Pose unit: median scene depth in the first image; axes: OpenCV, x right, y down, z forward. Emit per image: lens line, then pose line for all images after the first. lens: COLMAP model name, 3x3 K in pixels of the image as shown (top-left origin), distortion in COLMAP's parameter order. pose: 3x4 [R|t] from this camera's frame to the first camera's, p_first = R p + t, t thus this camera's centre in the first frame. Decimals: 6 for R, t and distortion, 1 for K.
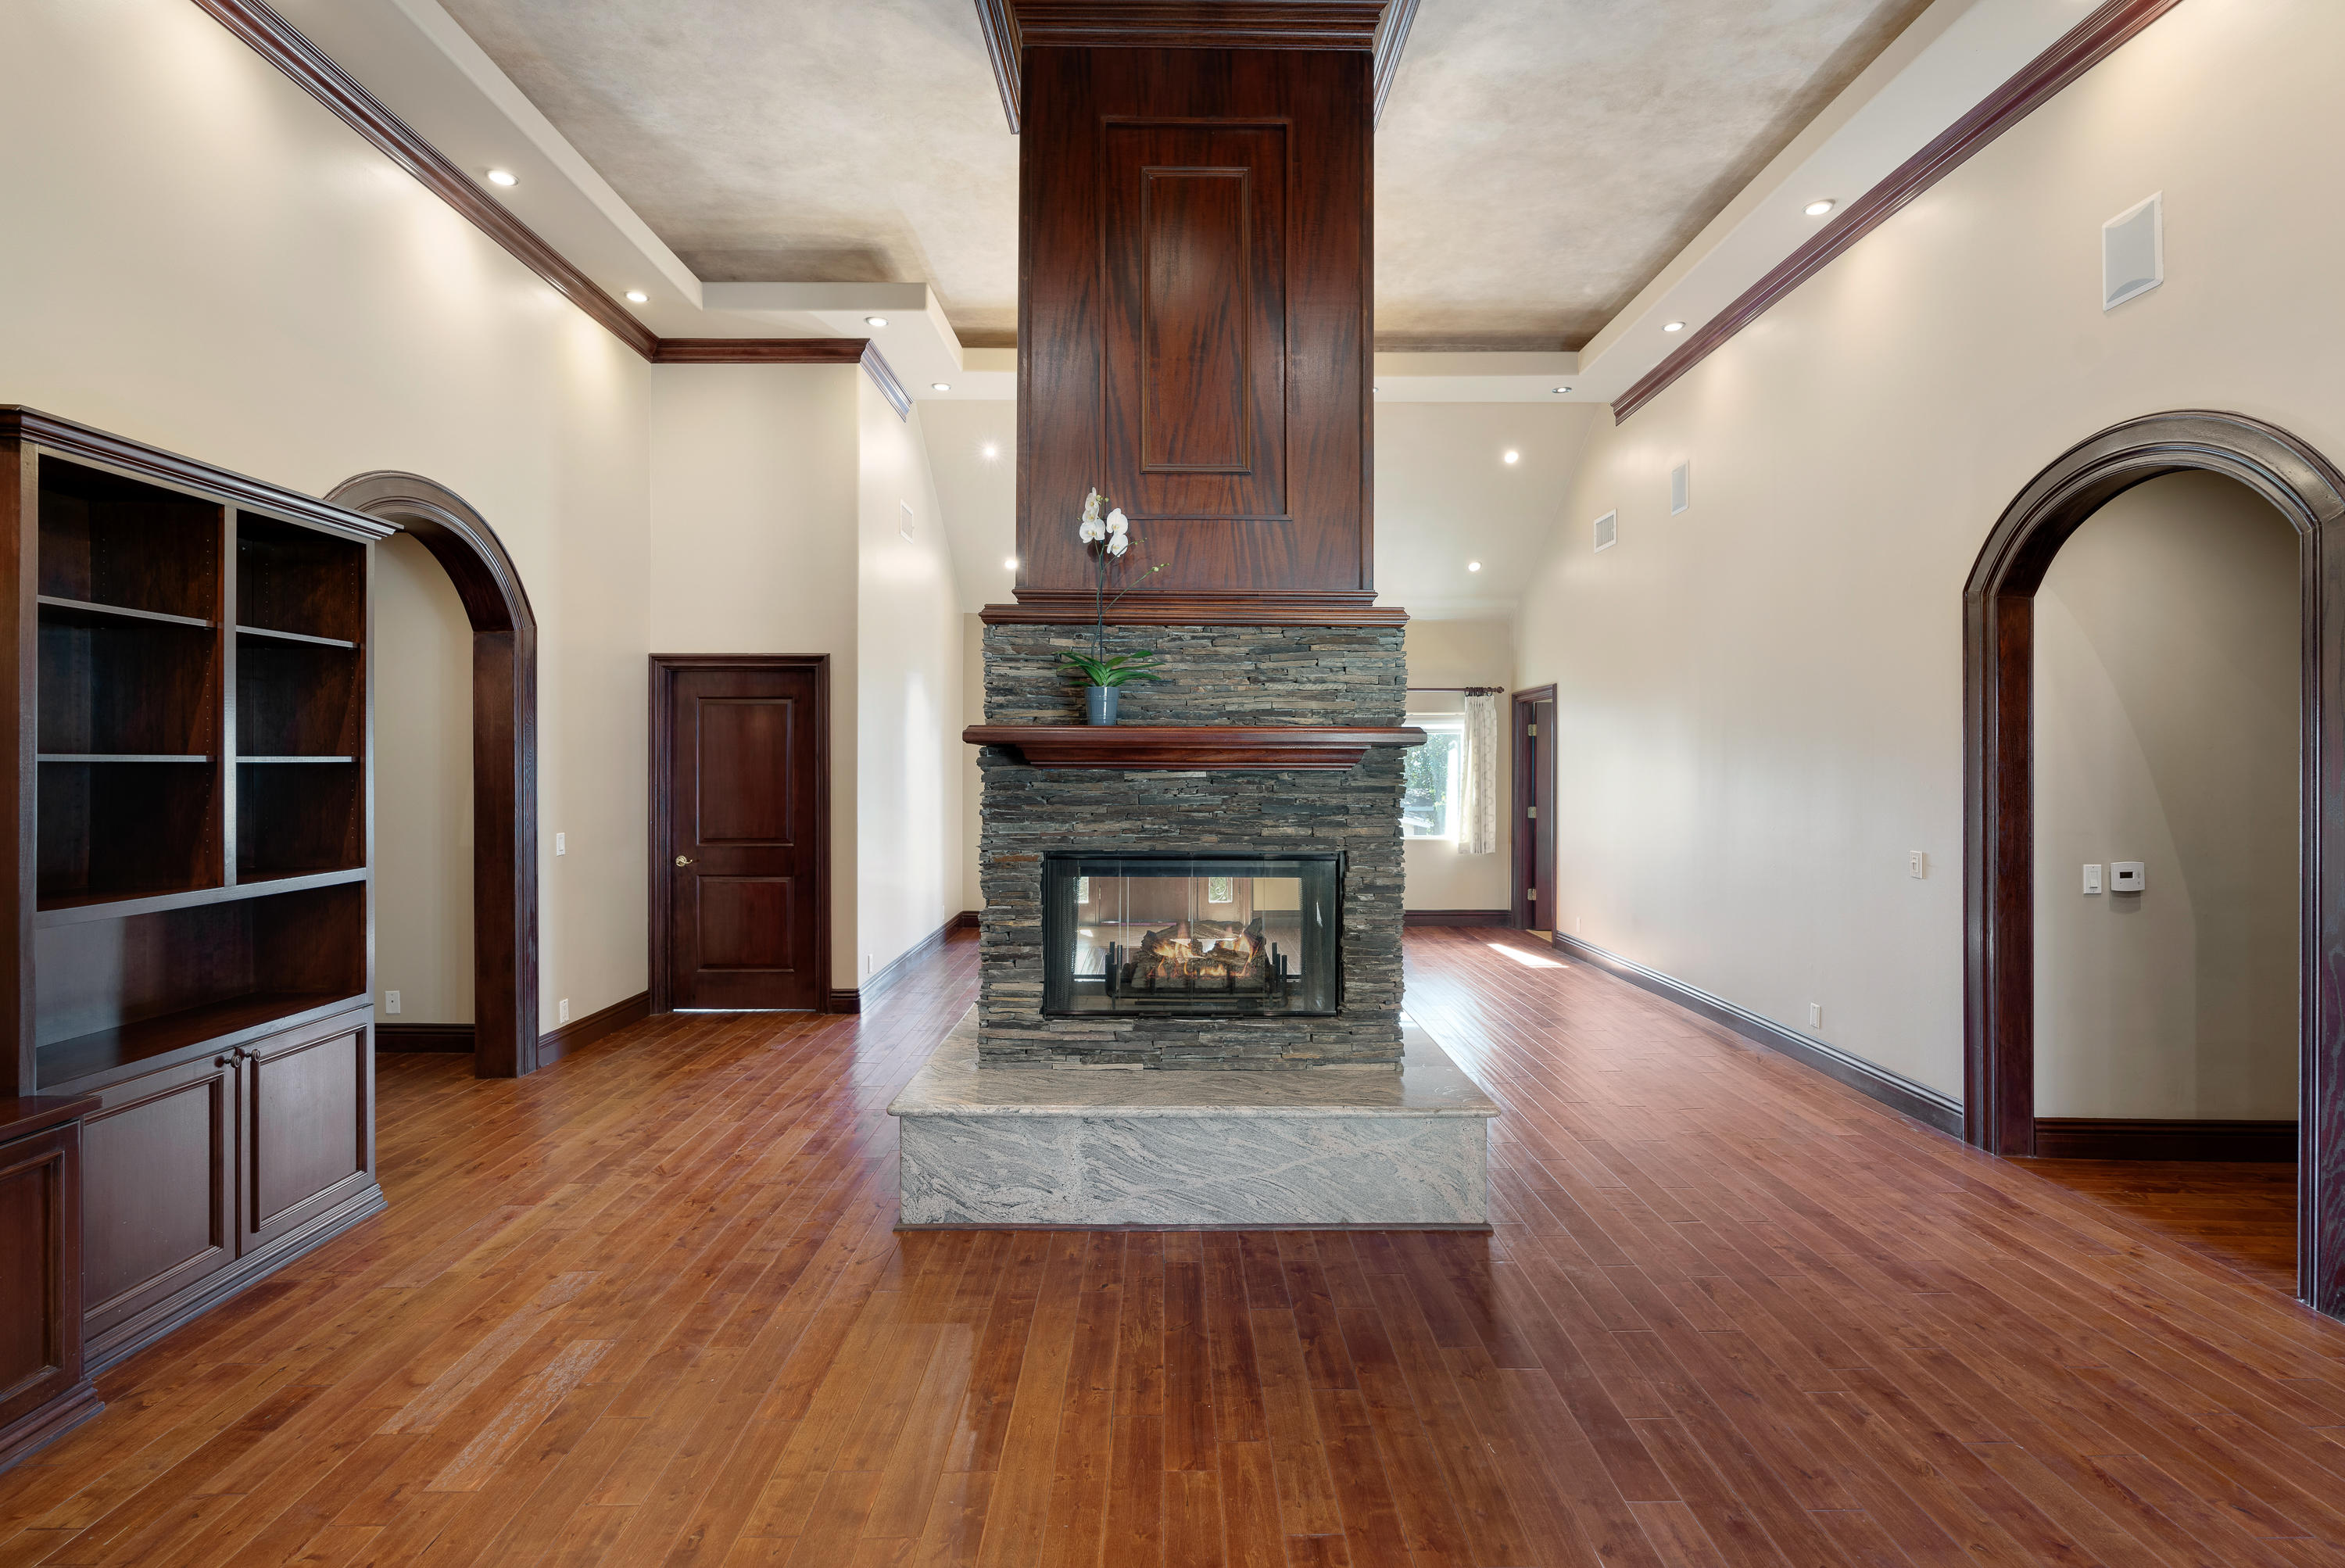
lens RADIAL K [[1082.3, 0, 1172.5], [0, 1082.3, 784.0], [0, 0, 1]] dist [-0.006719, 0.000571]
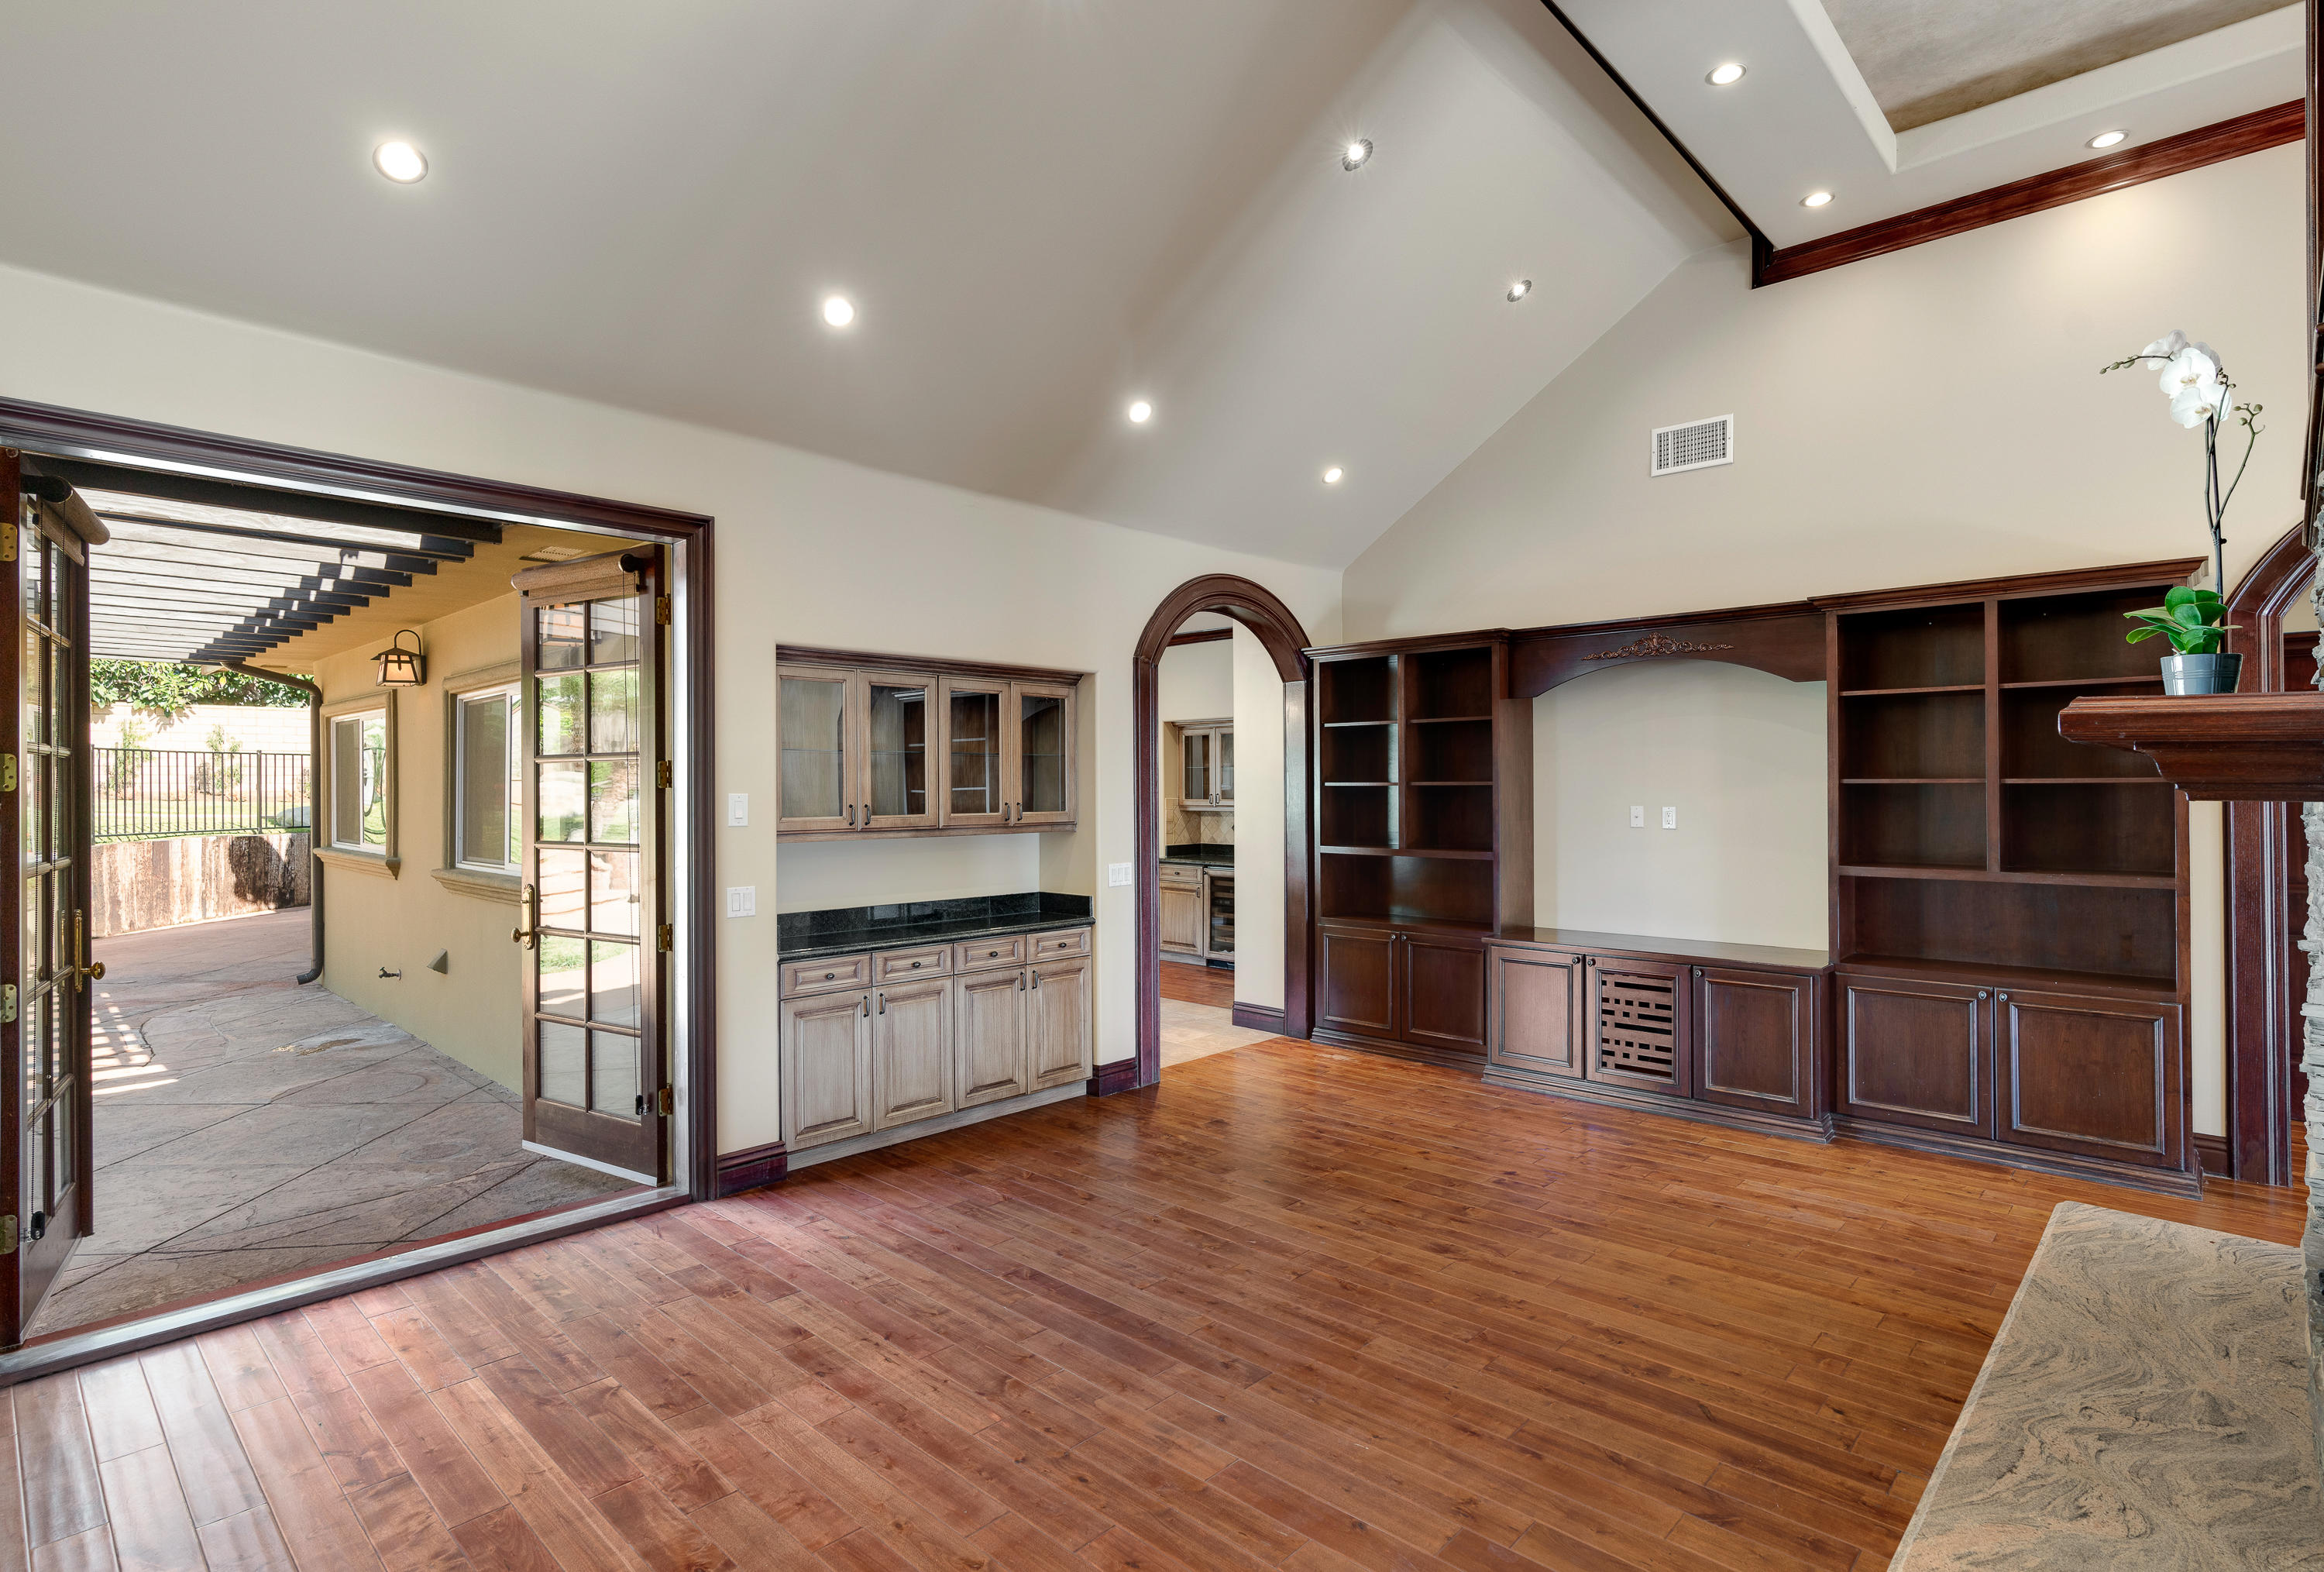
lens RADIAL K [[1169.3, 0, 1162.0], [0, 1169.3, 786.0], [0, 0, 1]] dist [-0.022781, -0.000183]
pose [[-0.697468, -0.003159, -0.716609, 1.046976], [-0.011757, 0.999906, 0.007035, -0.014218], [0.716520, 0.013332, -0.697440, 1.393553]]
